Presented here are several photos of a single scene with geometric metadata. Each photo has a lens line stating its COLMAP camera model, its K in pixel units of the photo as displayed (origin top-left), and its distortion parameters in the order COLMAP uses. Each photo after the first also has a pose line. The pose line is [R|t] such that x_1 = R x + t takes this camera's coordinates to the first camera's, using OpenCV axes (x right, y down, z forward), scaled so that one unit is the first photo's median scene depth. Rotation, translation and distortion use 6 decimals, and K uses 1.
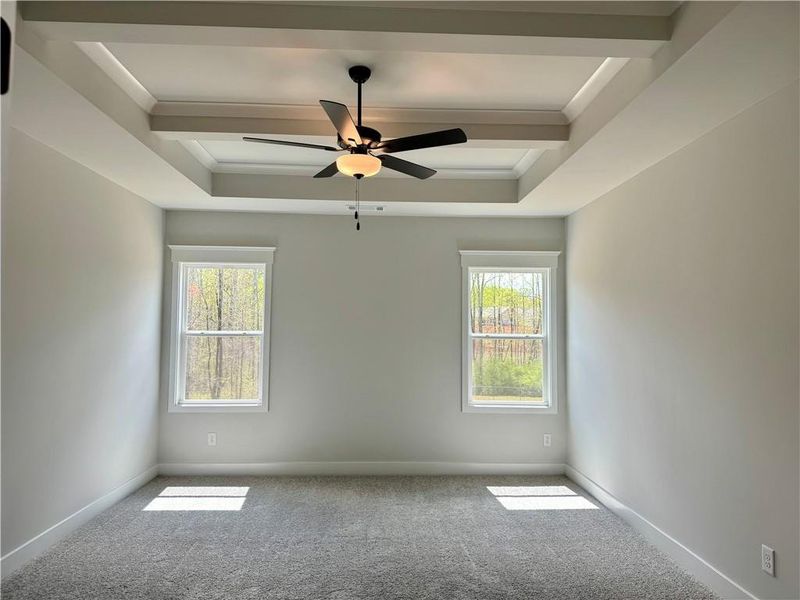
lens RADIAL K [[556.4, 0, 397.0], [0, 556.4, 285.8], [0, 0, 1]] dist [0.046929, -0.053142]
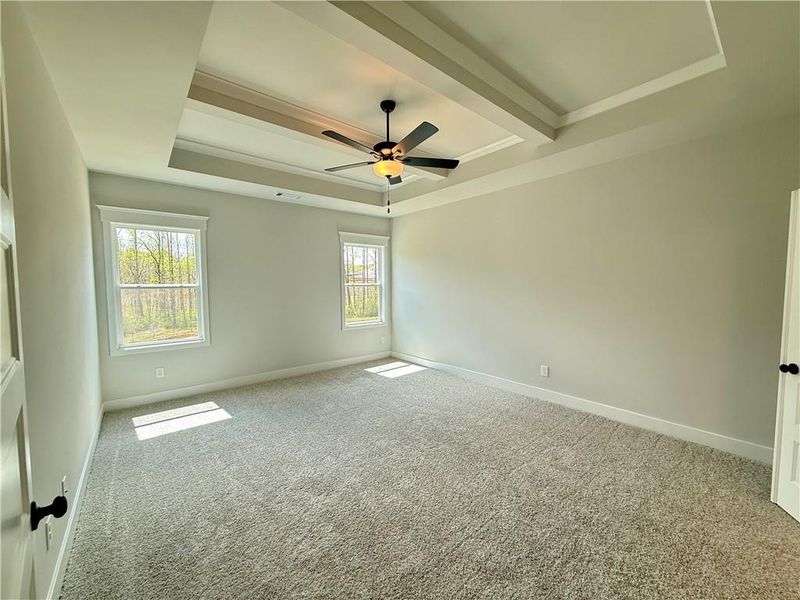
lens RADIAL K [[318.7, 0, 399.4], [0, 318.7, 294.6], [0, 0, 1]] dist [0.000189, 0.000483]
pose [[0.792586, -0.036795, 0.608649, -0.325448], [-0.033923, 0.993971, 0.104263, 0.014921], [-0.608816, -0.103284, 0.786559, 0.154801]]
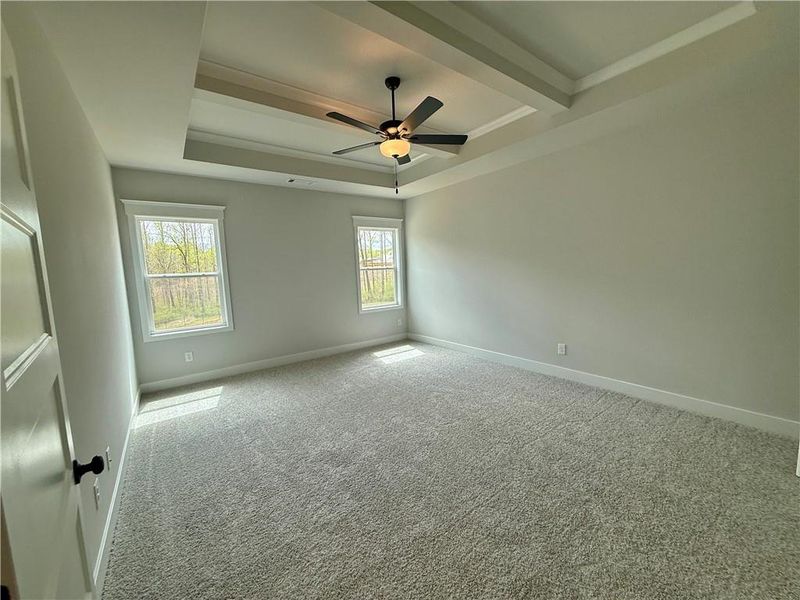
lens RADIAL K [[318.7, 0, 398.9], [0, 318.7, 294.6], [0, 0, 1]] dist [0.000189, 0.000483]
pose [[0.826441, -0.089820, 0.555812, -0.318553], [0.003032, 0.987889, 0.155136, 0.019174], [-0.563014, -0.126525, 0.816704, 0.143129]]
